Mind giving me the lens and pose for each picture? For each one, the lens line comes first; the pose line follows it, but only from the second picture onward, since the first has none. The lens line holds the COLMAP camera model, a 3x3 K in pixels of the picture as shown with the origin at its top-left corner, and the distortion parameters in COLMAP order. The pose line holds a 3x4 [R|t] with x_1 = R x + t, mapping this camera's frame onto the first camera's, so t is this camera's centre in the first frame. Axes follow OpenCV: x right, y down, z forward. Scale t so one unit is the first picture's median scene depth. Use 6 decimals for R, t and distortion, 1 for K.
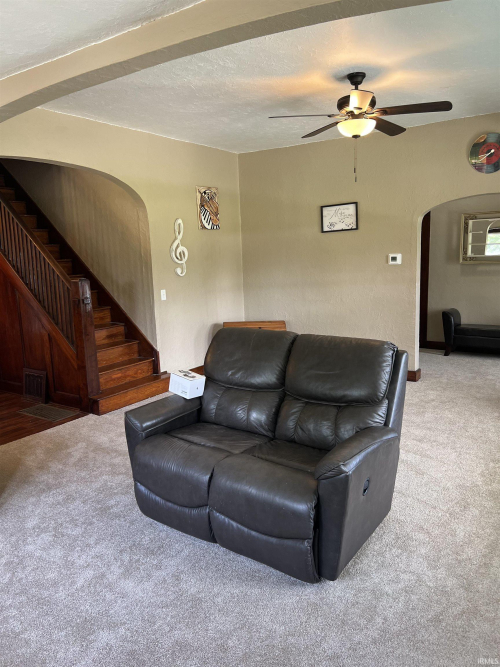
lens RADIAL K [[505.8, 0, 246.8], [0, 505.8, 339.5], [0, 0, 1]] dist [0.068043, -0.077606]
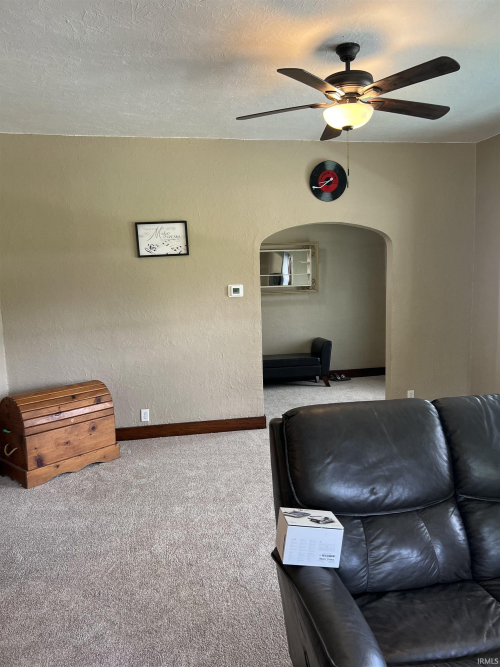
lens RADIAL K [[505.8, 0, 246.8], [0, 505.8, 339.5], [0, 0, 1]] dist [0.068043, -0.077606]
pose [[0.716981, -0.081433, 0.692320, -0.280122], [0.127571, 0.991709, -0.015467, -0.059538], [-0.685320, 0.099409, 0.721425, 0.371800]]
